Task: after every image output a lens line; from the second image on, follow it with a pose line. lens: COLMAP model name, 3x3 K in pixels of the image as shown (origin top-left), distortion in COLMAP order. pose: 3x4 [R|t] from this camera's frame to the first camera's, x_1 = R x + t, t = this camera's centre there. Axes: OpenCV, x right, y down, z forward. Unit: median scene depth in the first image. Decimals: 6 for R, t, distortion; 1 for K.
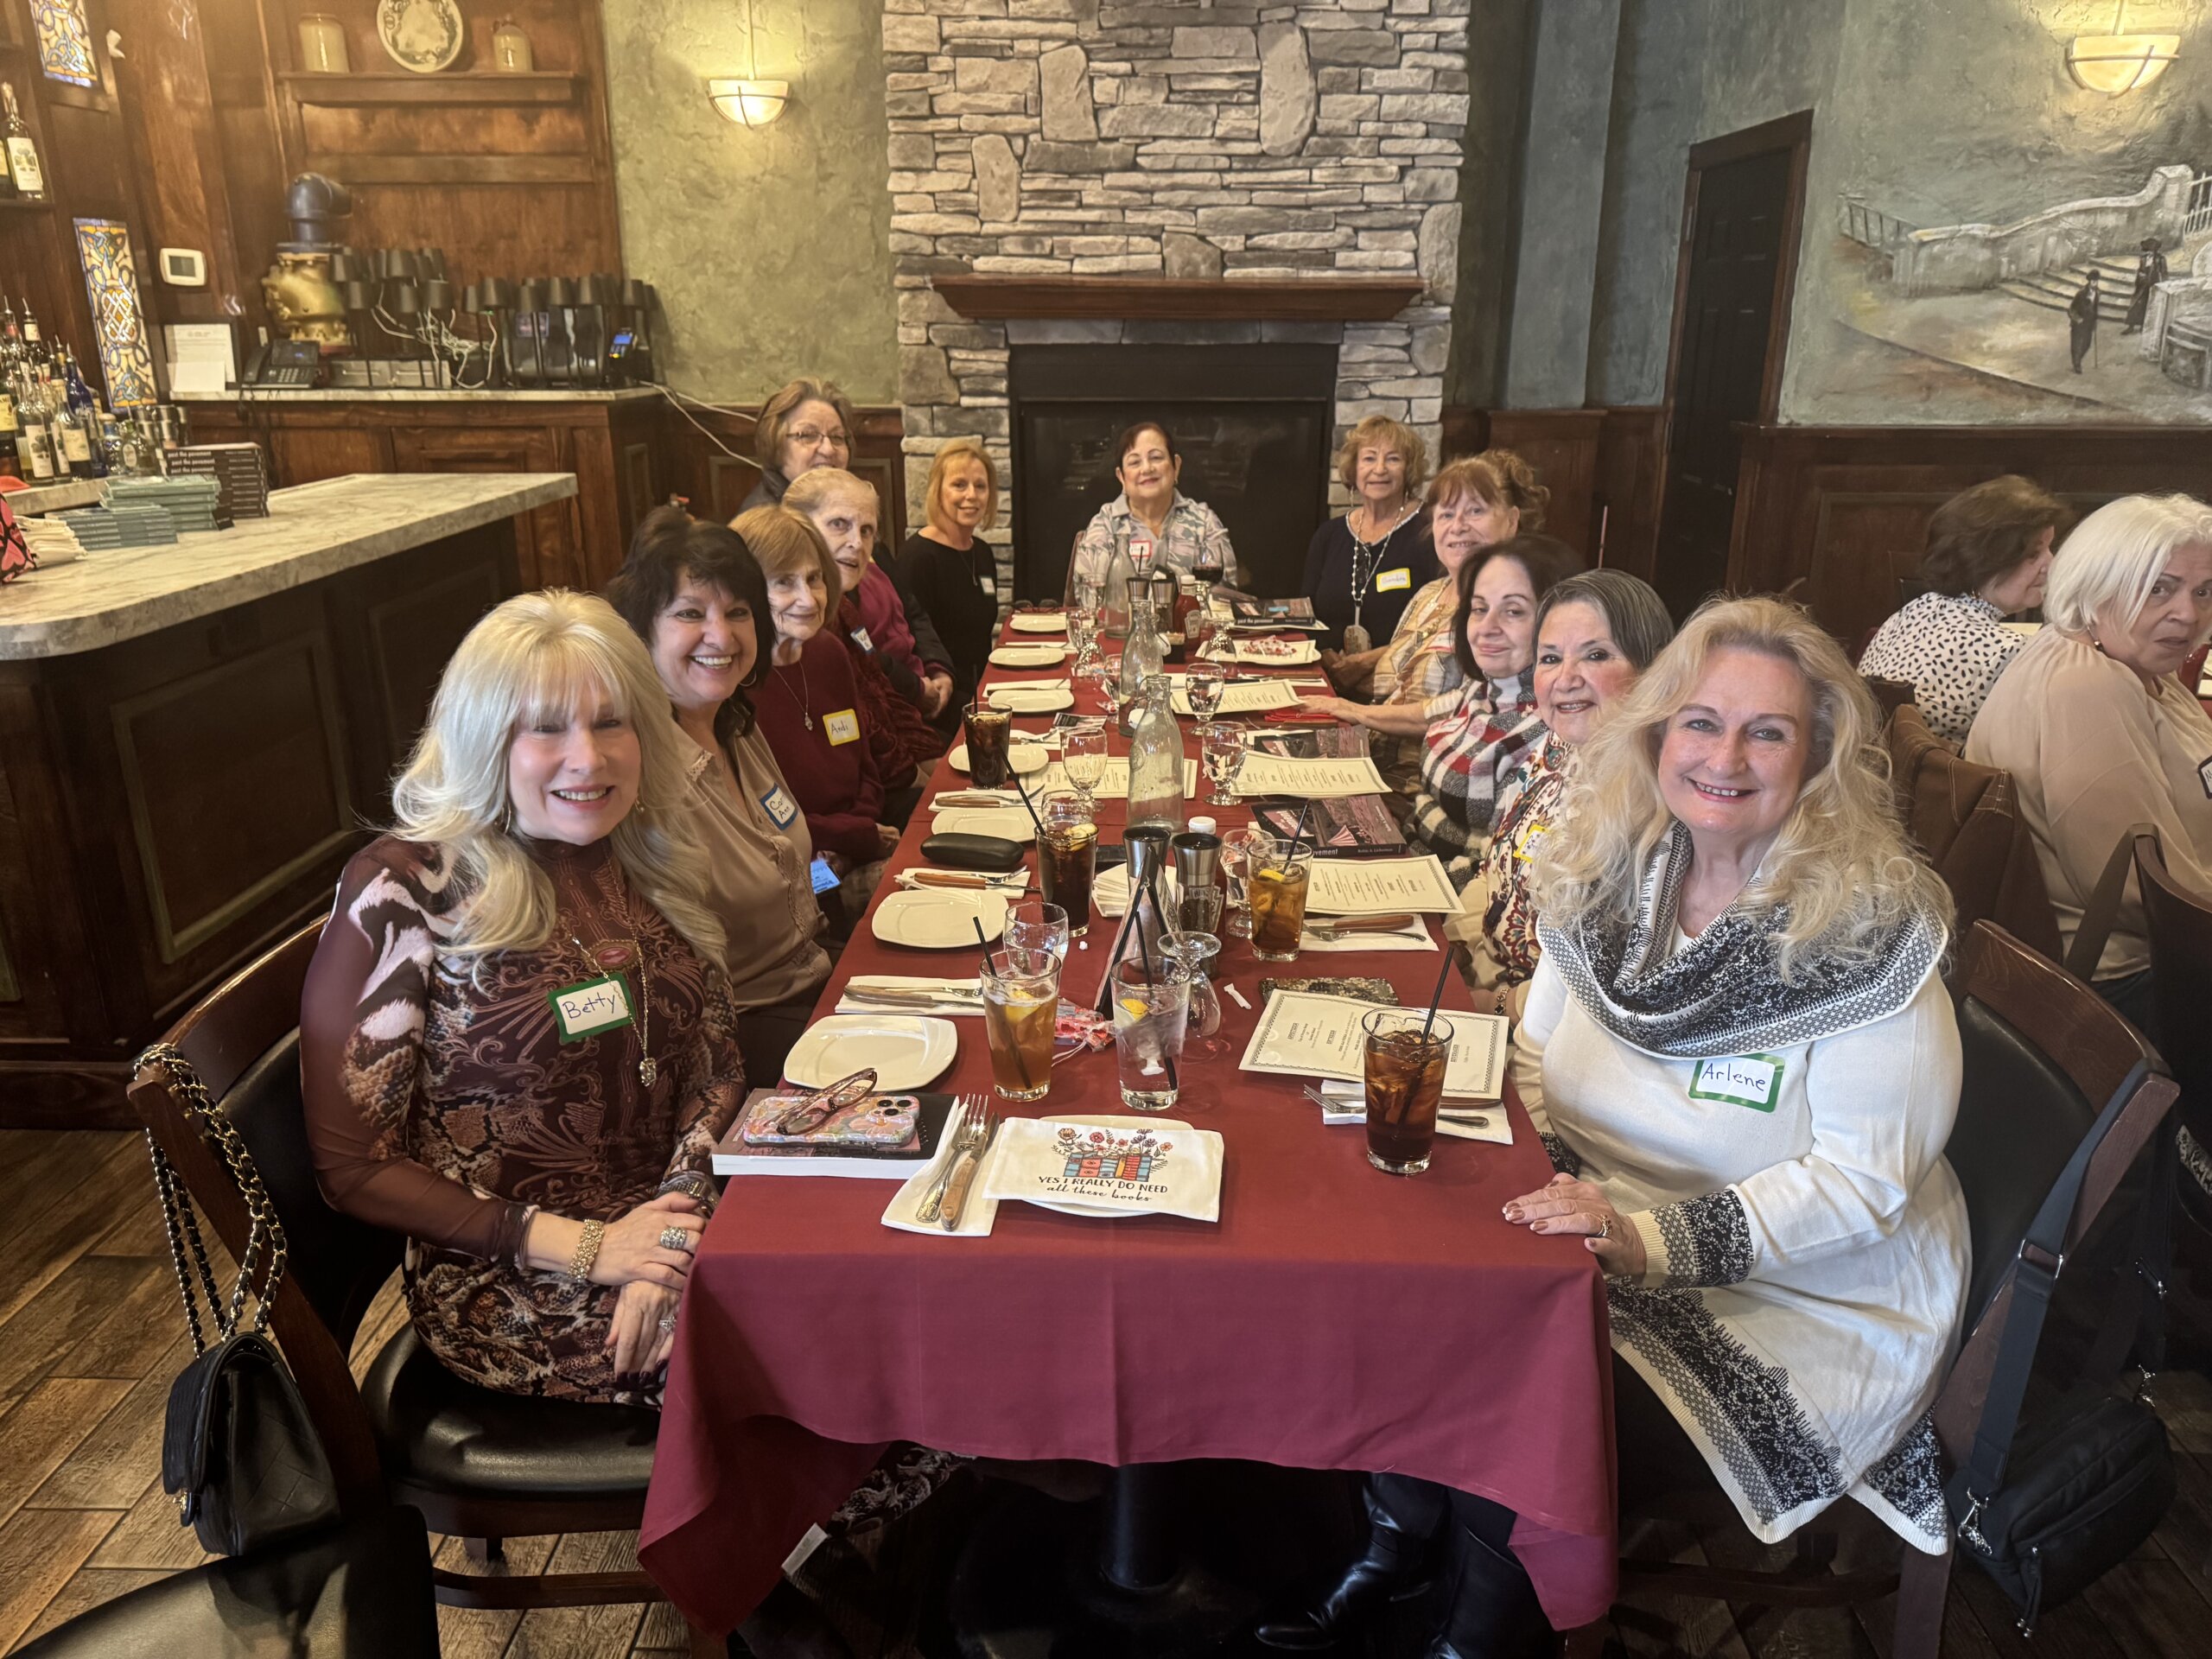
lens RADIAL K [[1503.9, 0, 1003.0], [0, 1503.9, 817.4], [0, 0, 1]] dist [-0.004832, -0.012958]
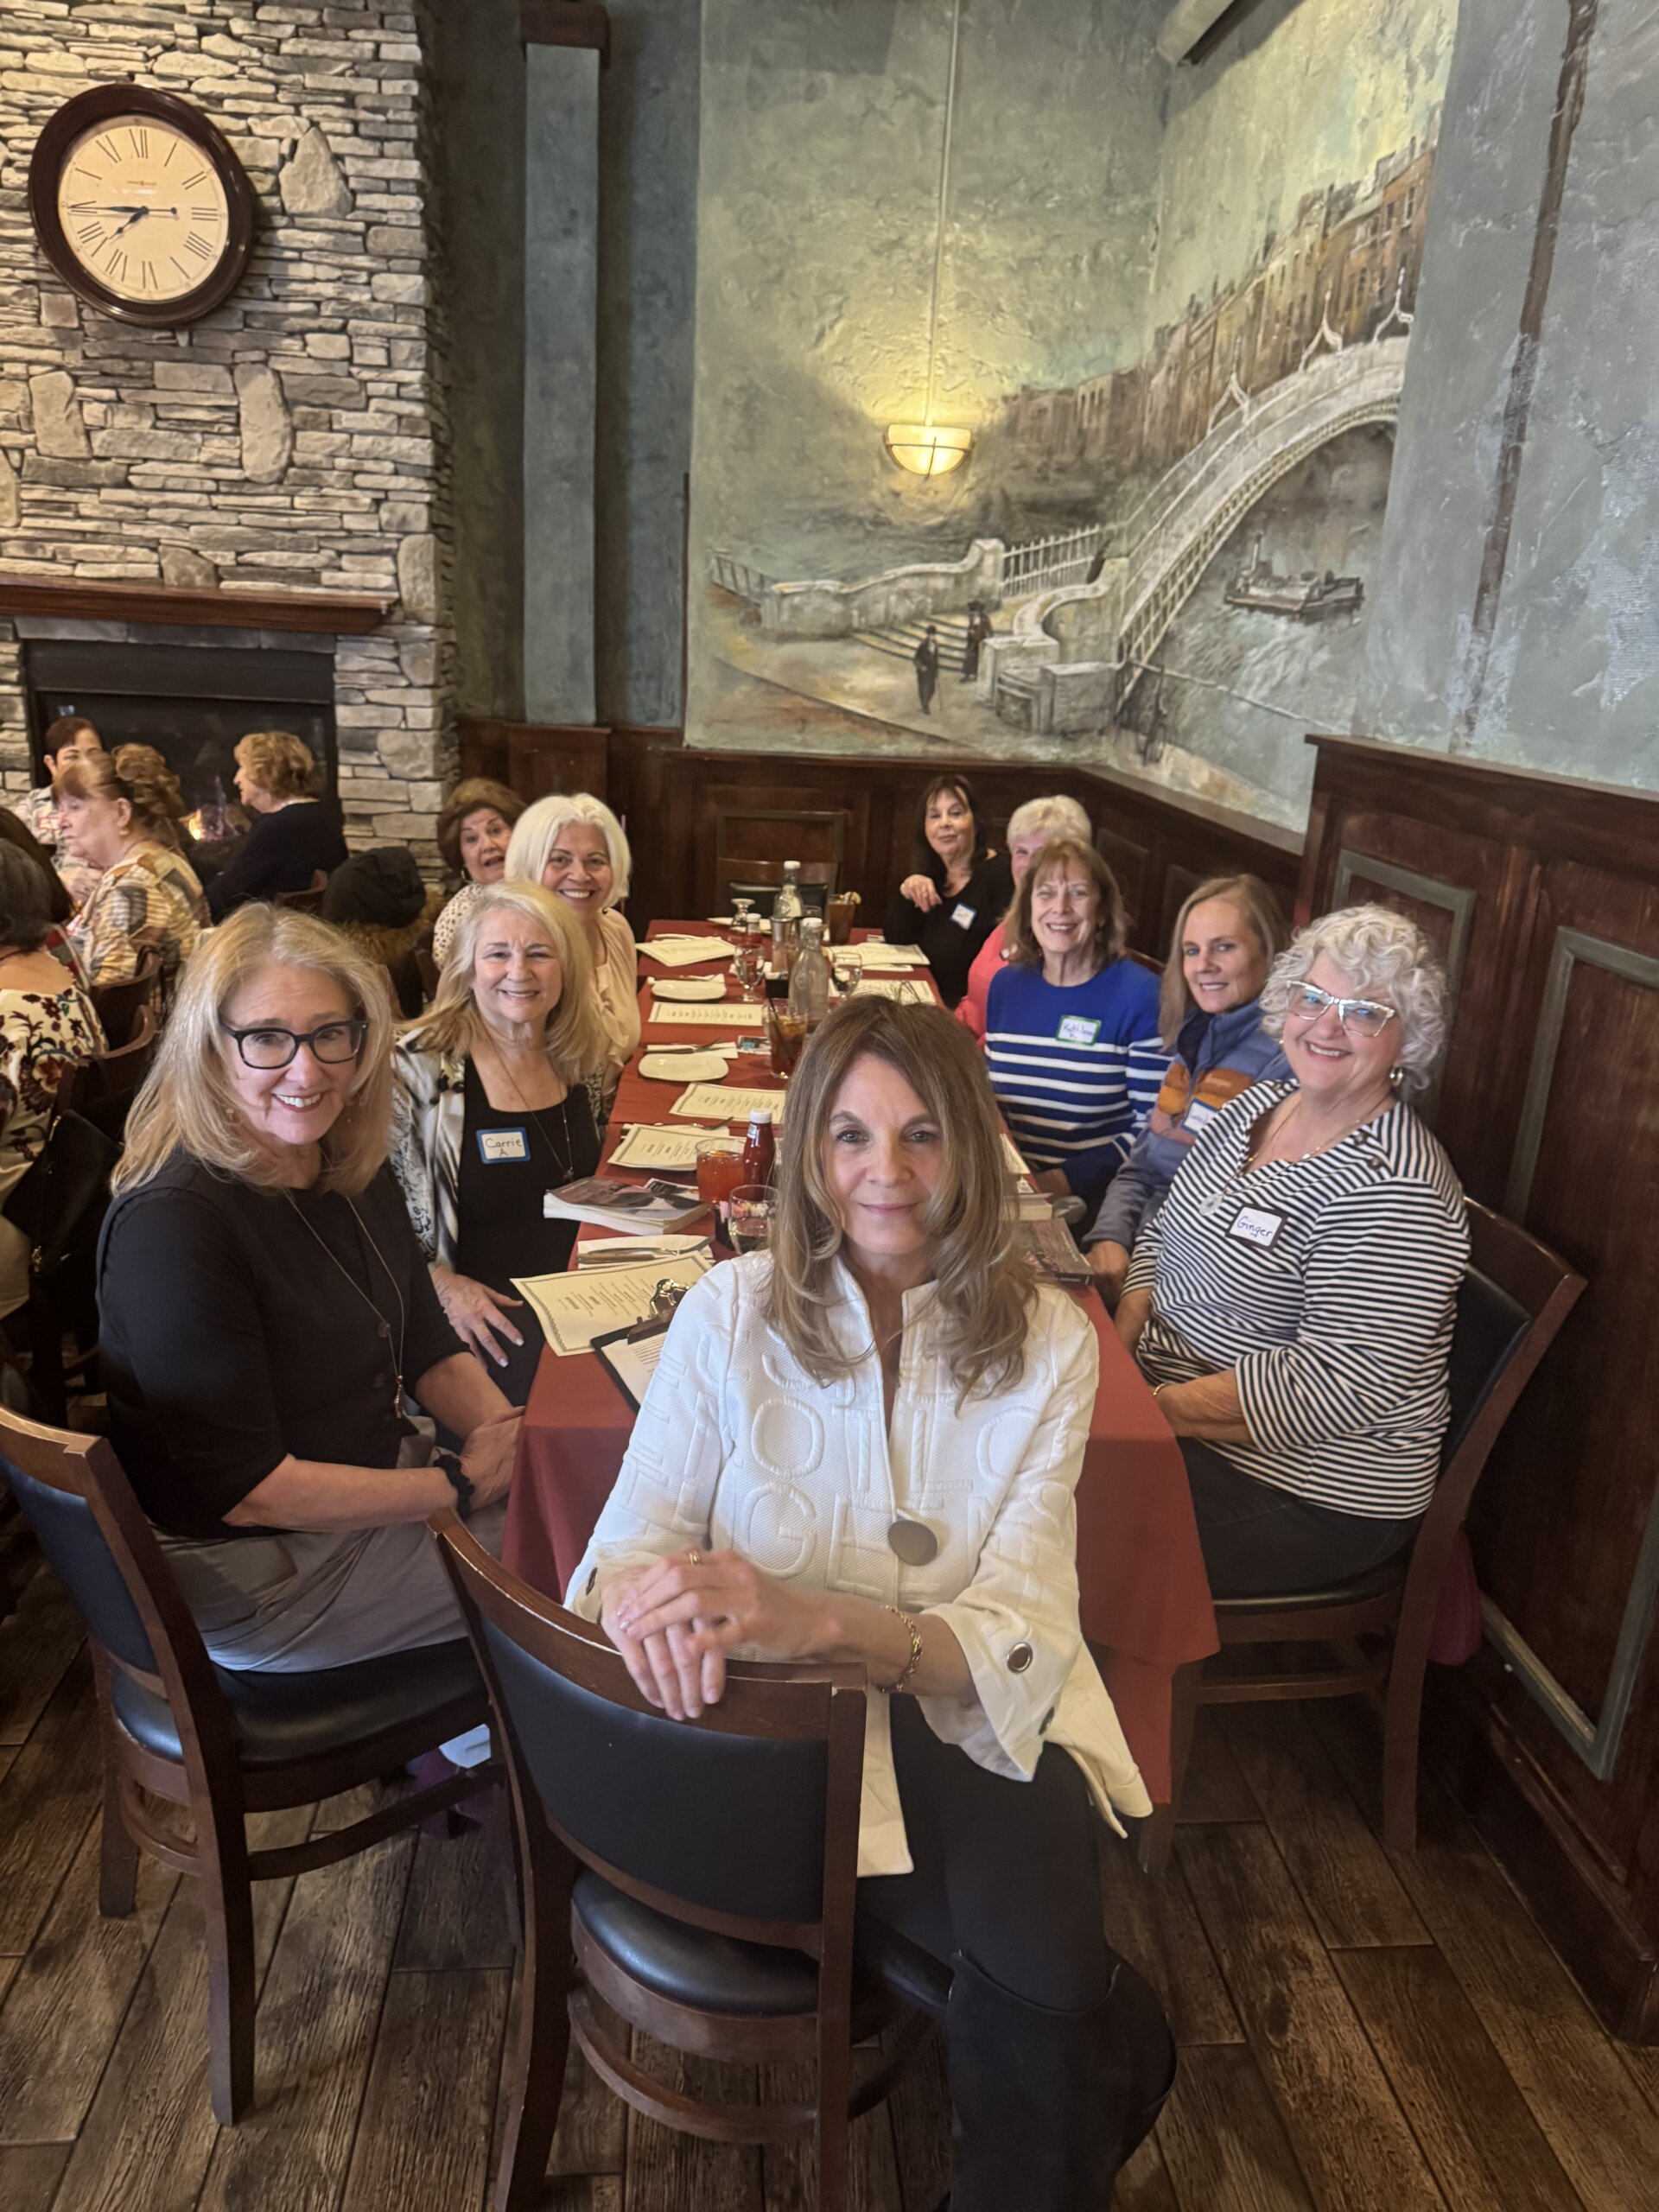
lens RADIAL K [[1503.9, 0, 826.7], [0, 1503.9, 1094.0], [0, 0, 1]] dist [-0.004832, -0.012958]
pose [[0.994385, 0.028391, 0.101941, 0.504638], [-0.027523, 0.999572, -0.009913, 0.011132], [-0.102179, 0.007051, 0.994741, -0.144820]]
